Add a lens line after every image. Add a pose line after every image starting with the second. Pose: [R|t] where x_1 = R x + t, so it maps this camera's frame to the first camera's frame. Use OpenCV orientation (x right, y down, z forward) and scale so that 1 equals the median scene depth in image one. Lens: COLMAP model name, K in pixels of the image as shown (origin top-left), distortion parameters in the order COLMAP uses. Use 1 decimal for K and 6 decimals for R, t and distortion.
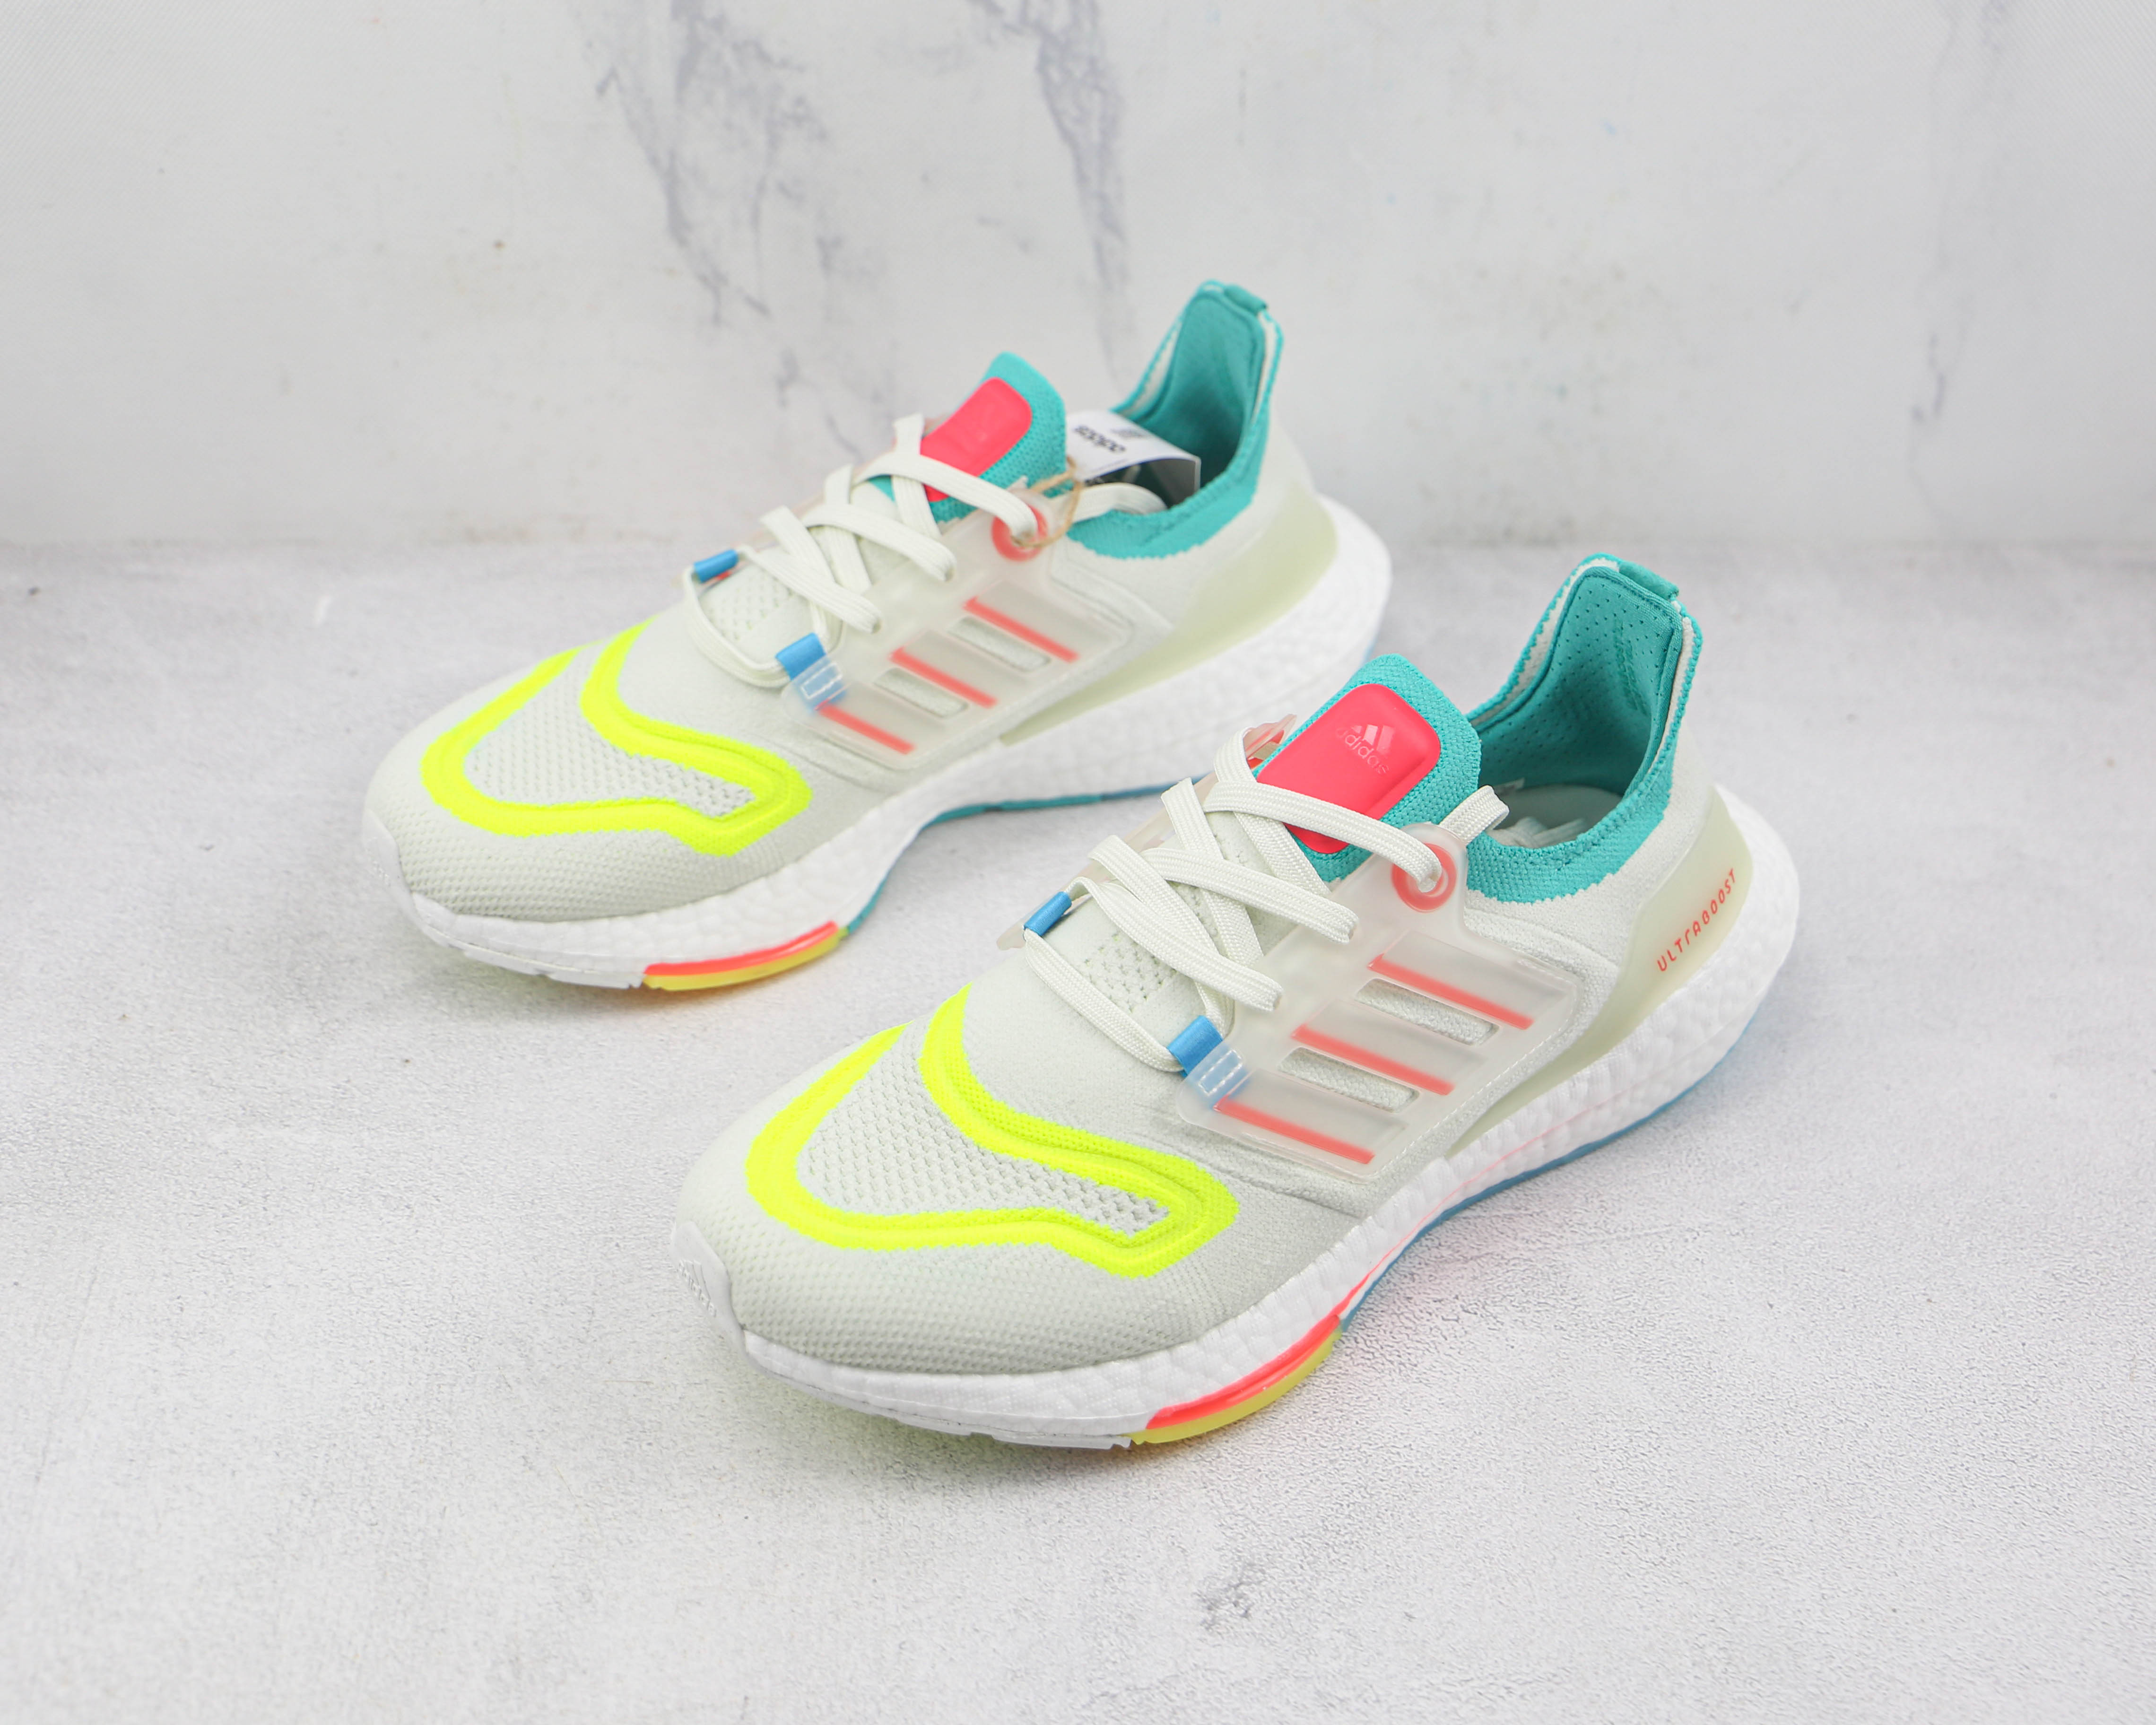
lens RADIAL K [[2816.8, 0, 1080.8], [0, 2816.8, 858.0], [0, 0, 1]] dist [-0.026488, 0.000000]
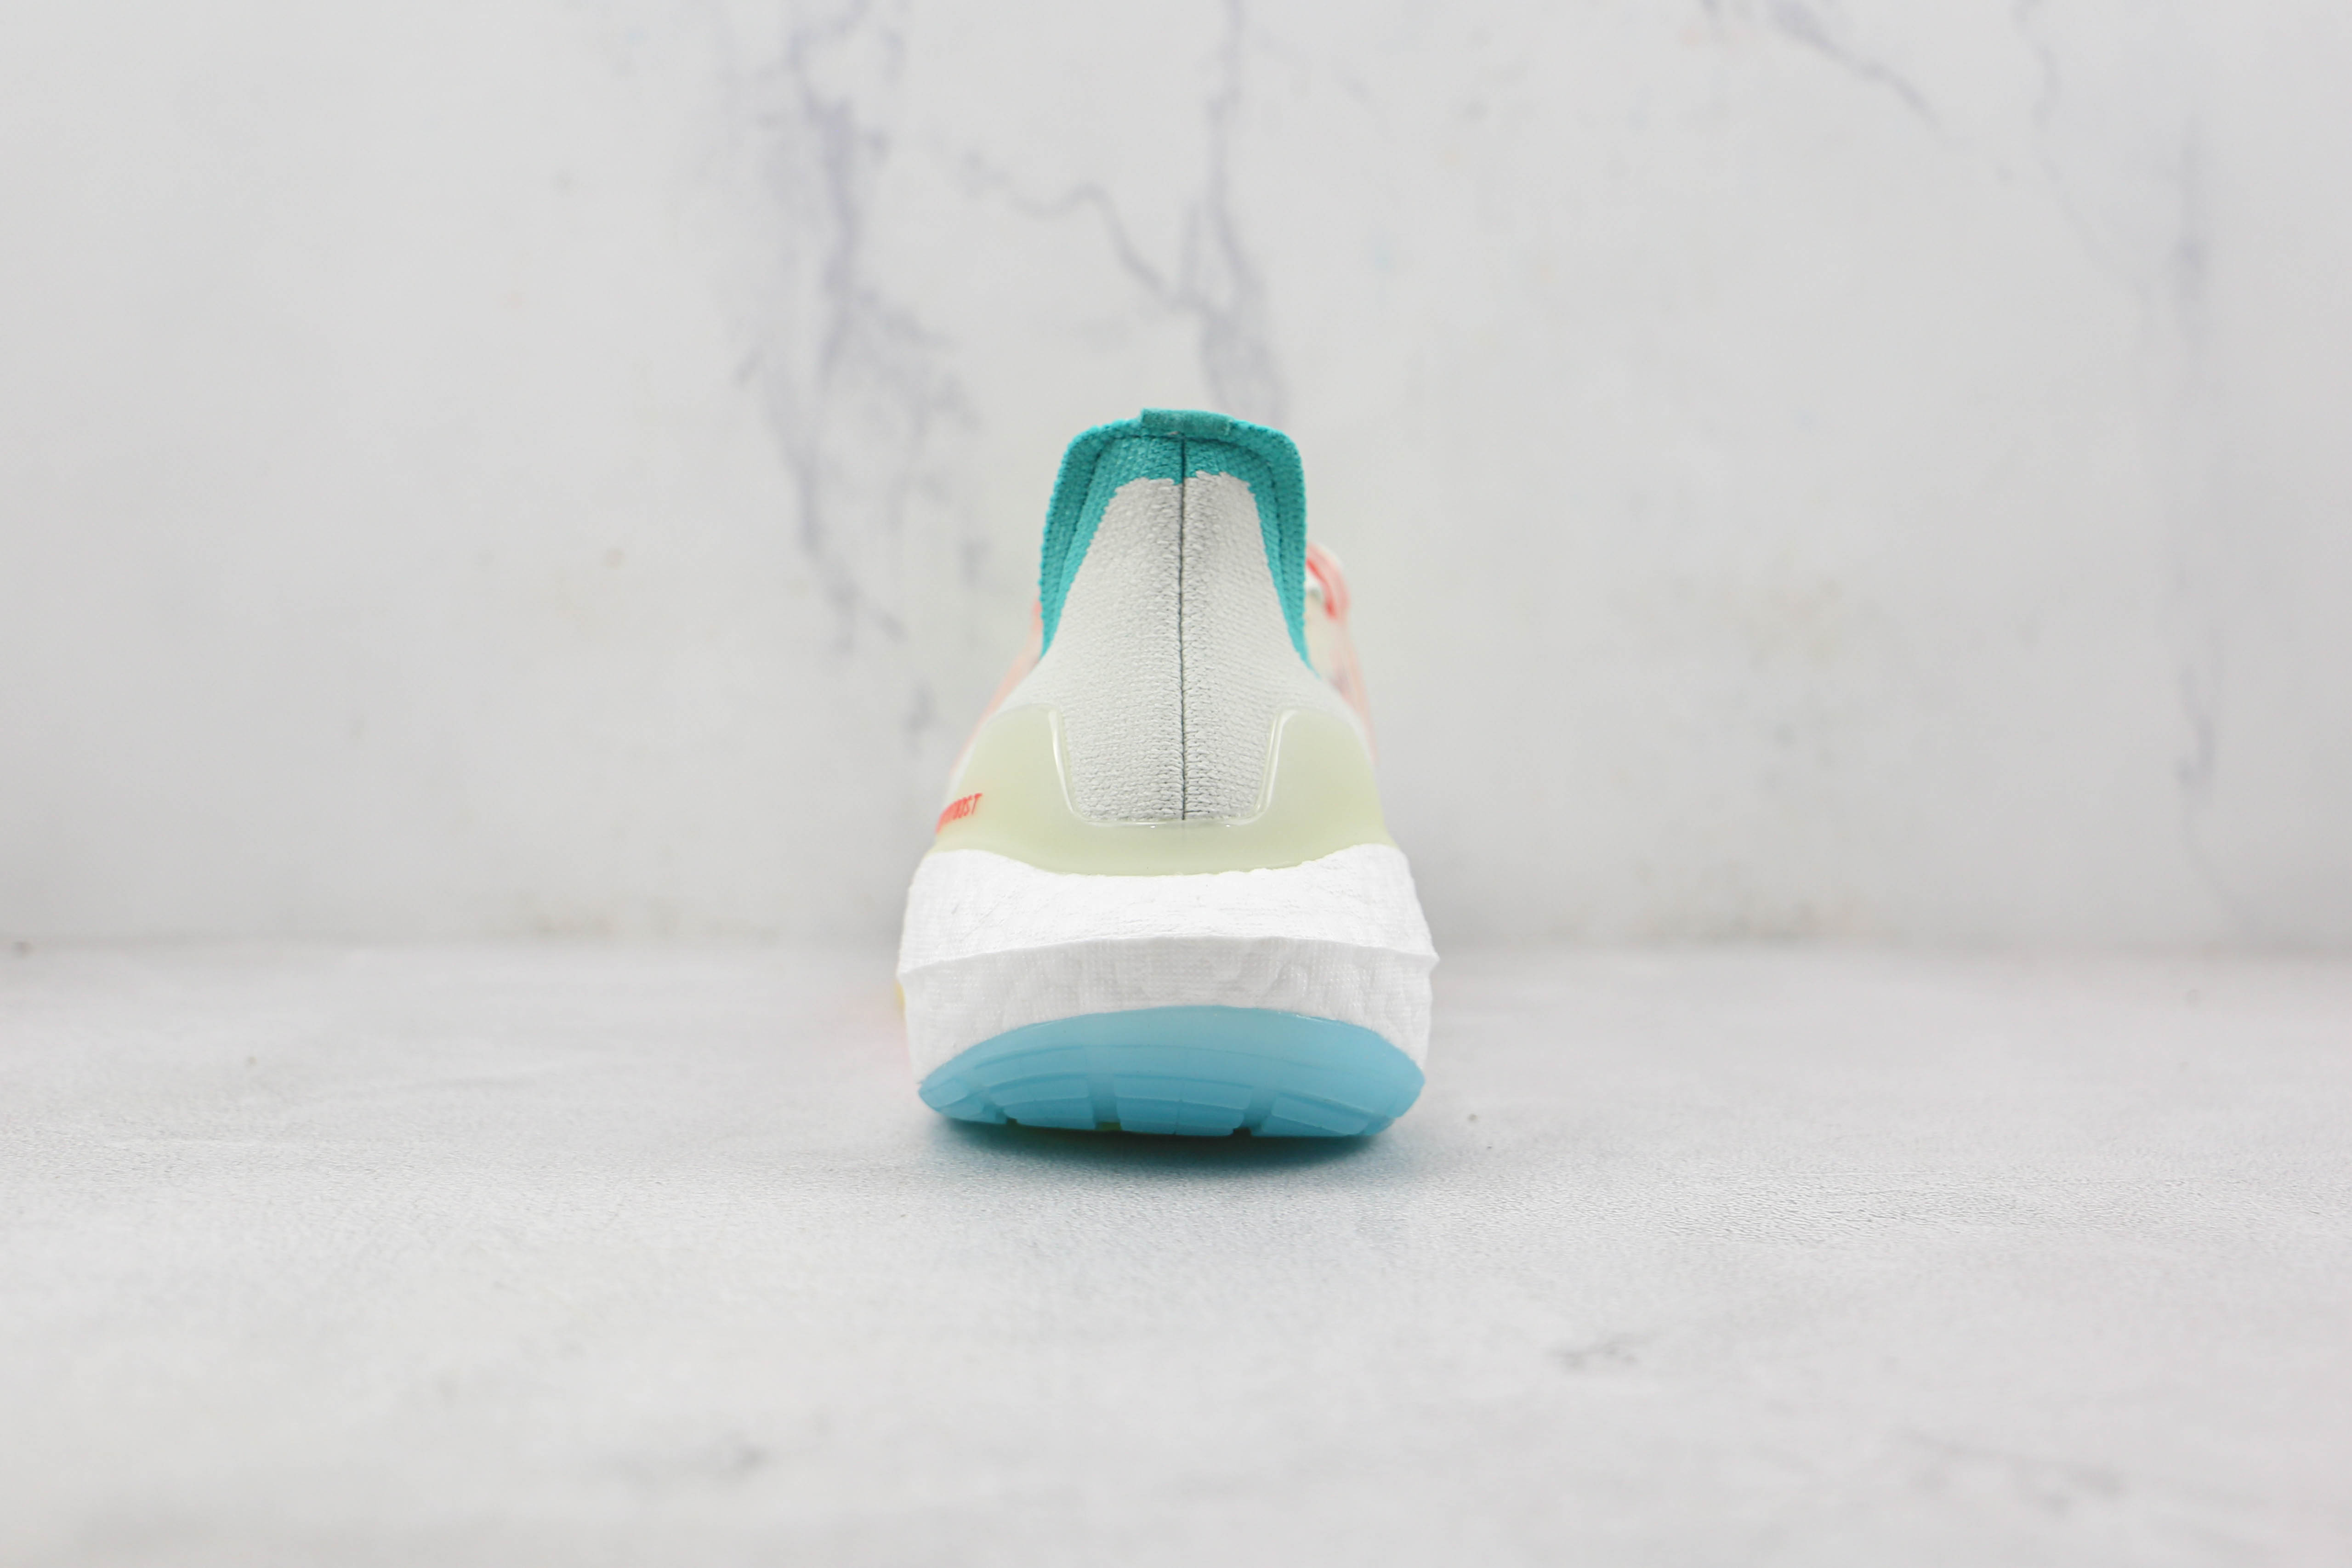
lens RADIAL K [[2769.0, 0, 1161.9], [0, 2769.0, 774.5], [0, 0, 1]] dist [-0.018521, 0.000000]
pose [[0.999951, -0.008659, 0.004837, -0.033714], [0.009872, 0.821755, -0.569756, 0.369089], [0.000959, 0.569776, 0.821800, 0.305372]]
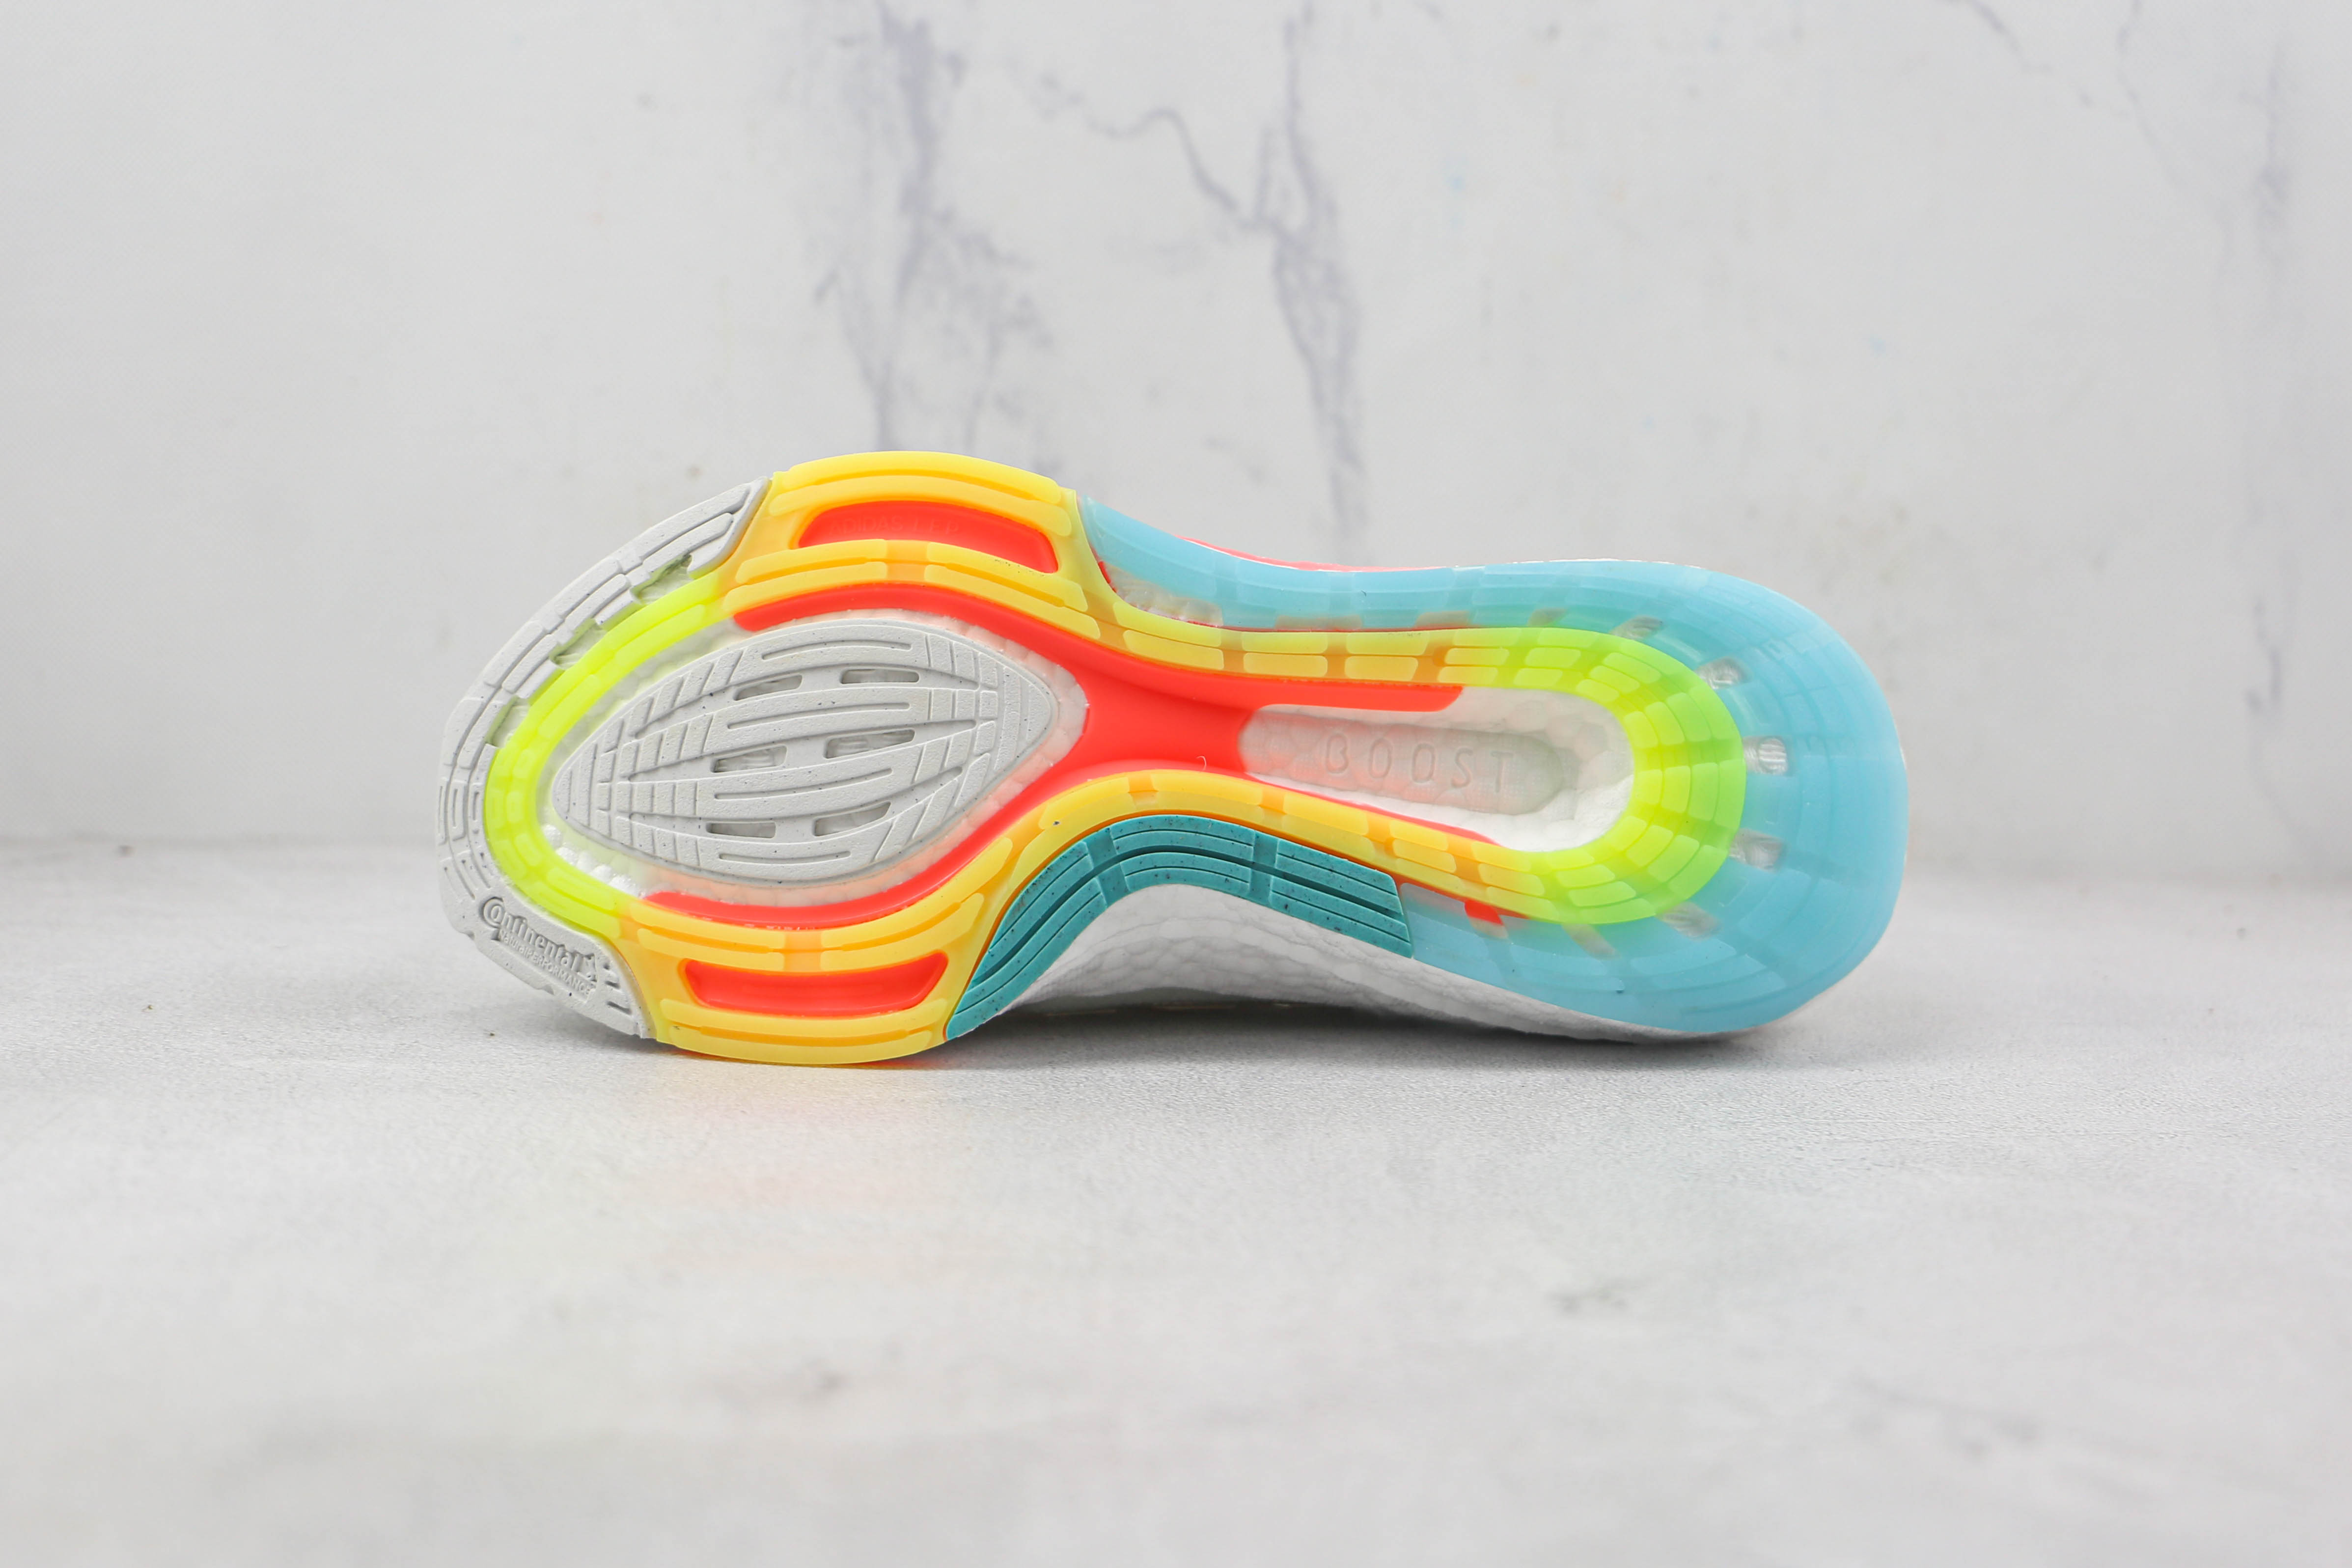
lens RADIAL K [[2956.1, 0, 1146.7], [0, 2956.1, 754.2], [0, 0, 1]] dist [-0.016319, 0.000000]
pose [[0.999464, 0.004175, -0.032468, -0.024633], [-0.020686, 0.849242, -0.527598, 0.389725], [0.025370, 0.527987, 0.848874, 0.224260]]
